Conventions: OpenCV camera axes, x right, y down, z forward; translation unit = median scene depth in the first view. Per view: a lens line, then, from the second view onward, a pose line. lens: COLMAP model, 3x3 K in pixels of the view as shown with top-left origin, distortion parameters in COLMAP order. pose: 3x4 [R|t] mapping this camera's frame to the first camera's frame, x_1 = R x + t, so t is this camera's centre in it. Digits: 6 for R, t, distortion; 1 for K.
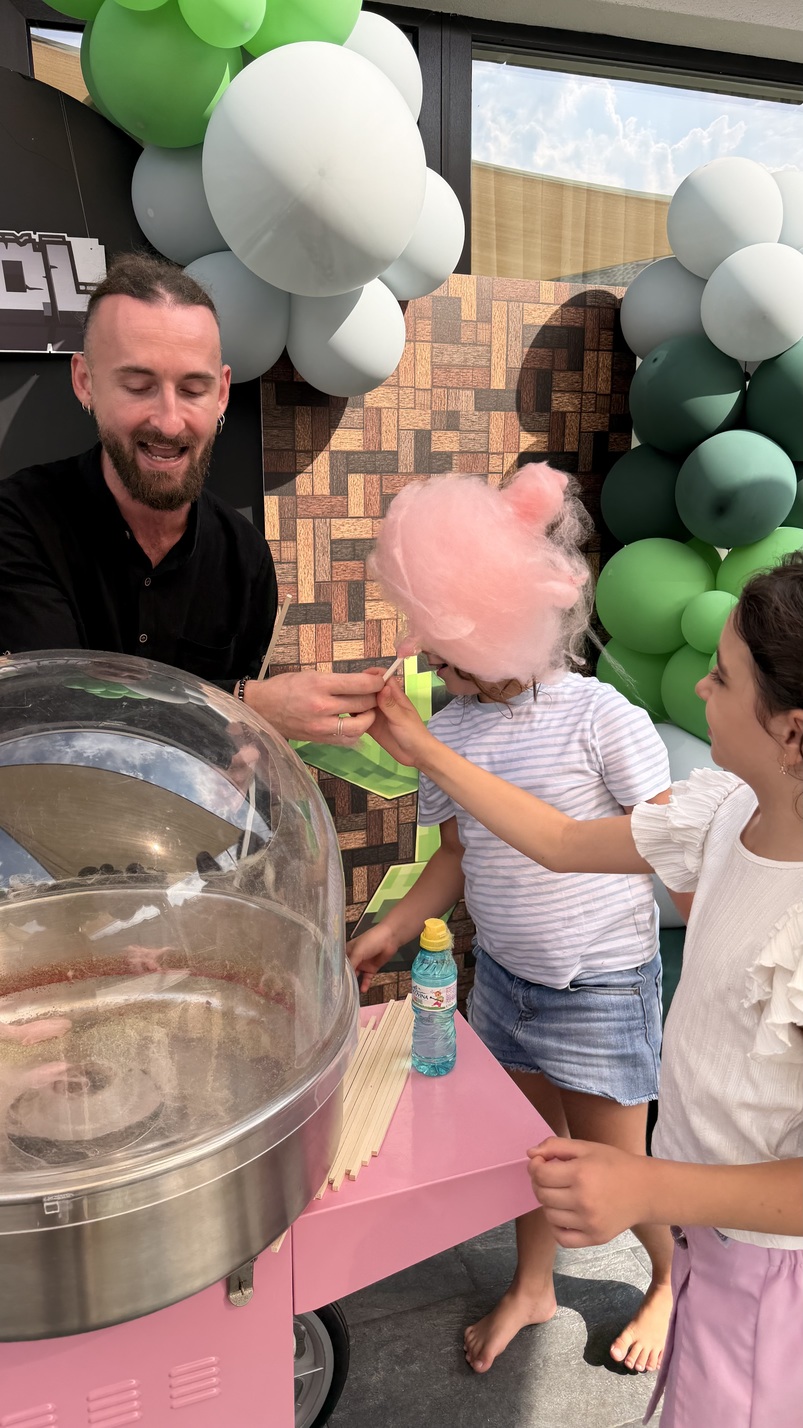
lens RADIAL K [[1006.4, 0, 374.4], [0, 1006.4, 721.4], [0, 0, 1]] dist [-0.005538, -0.010560]
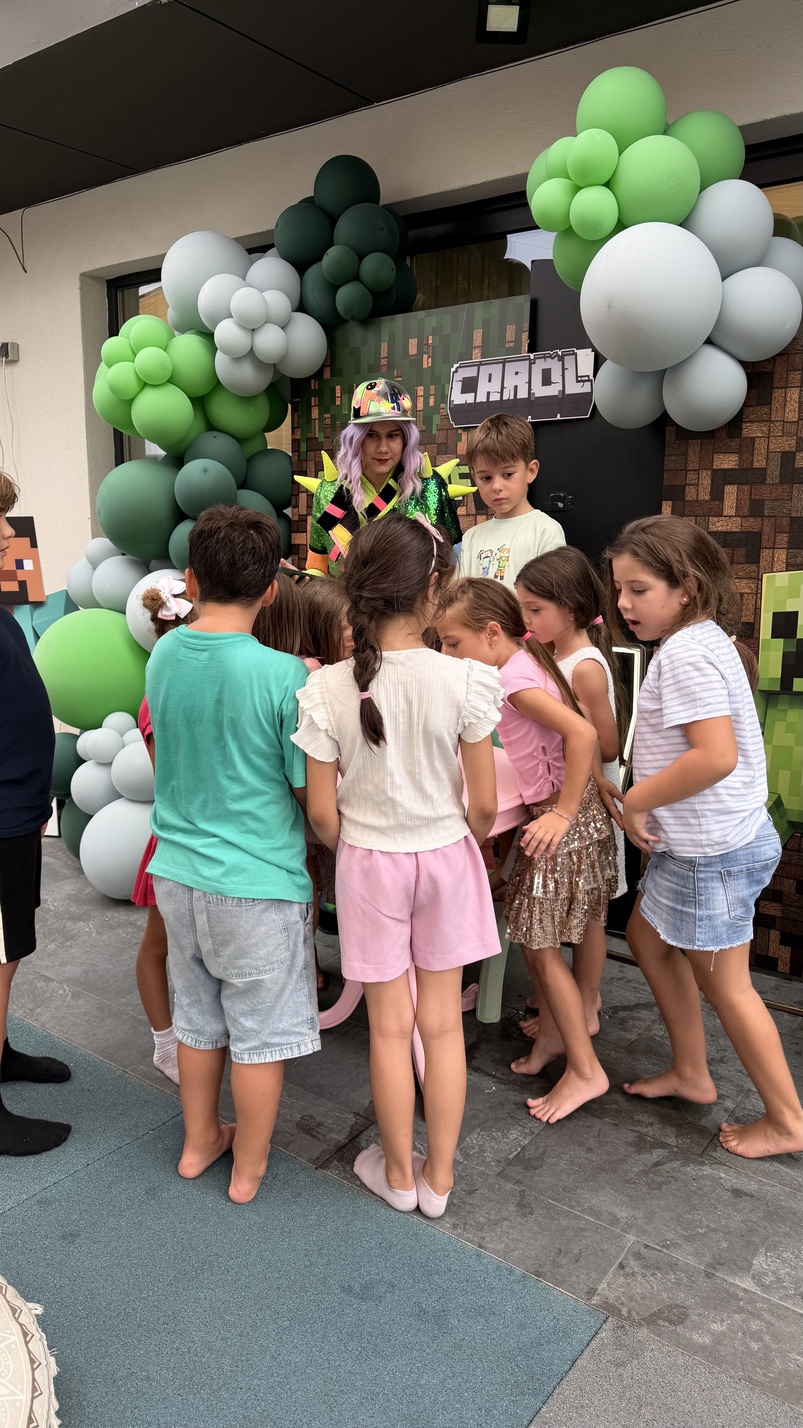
lens RADIAL K [[1006.4, 0, 405.7], [0, 1006.4, 728.9], [0, 0, 1]] dist [-0.005538, -0.010560]
pose [[0.594326, 0.162449, -0.787647, 0.884553], [-0.195355, 0.979214, 0.054552, 0.101553], [0.780137, 0.121449, 0.613707, -0.180120]]
